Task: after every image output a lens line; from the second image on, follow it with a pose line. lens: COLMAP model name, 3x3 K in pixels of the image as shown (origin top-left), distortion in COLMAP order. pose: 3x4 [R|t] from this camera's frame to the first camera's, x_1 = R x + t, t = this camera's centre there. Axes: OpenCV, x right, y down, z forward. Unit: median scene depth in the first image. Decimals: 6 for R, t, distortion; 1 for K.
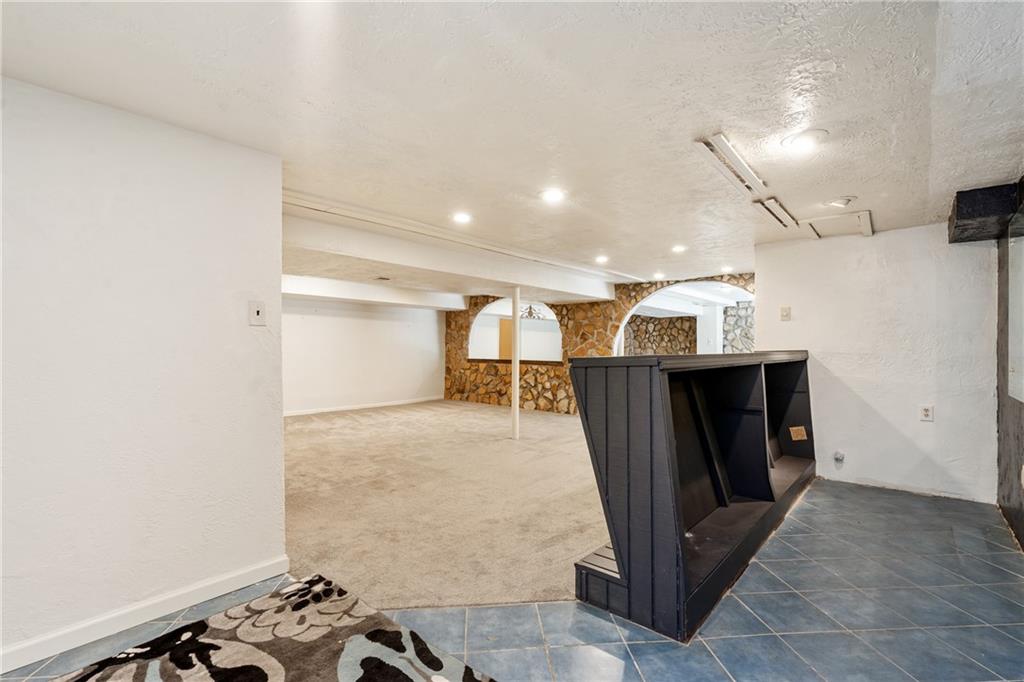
lens RADIAL K [[467.0, 0, 510.4], [0, 467.0, 340.5], [0, 0, 1]] dist [-0.003229, 0.000149]
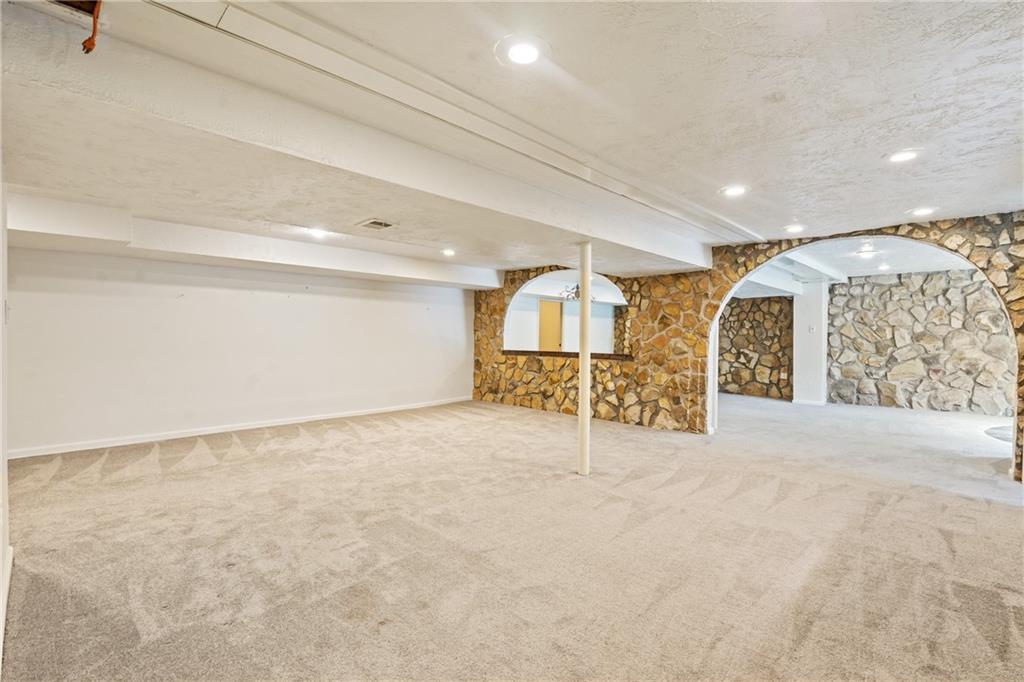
lens RADIAL K [[467.0, 0, 513.4], [0, 467.0, 341.4], [0, 0, 1]] dist [-0.003229, 0.000149]
pose [[0.998965, 0.000780, -0.045476, -0.044105], [0.000408, 0.999659, 0.026115, 0.004451], [0.045481, -0.026107, 0.998624, 0.252270]]
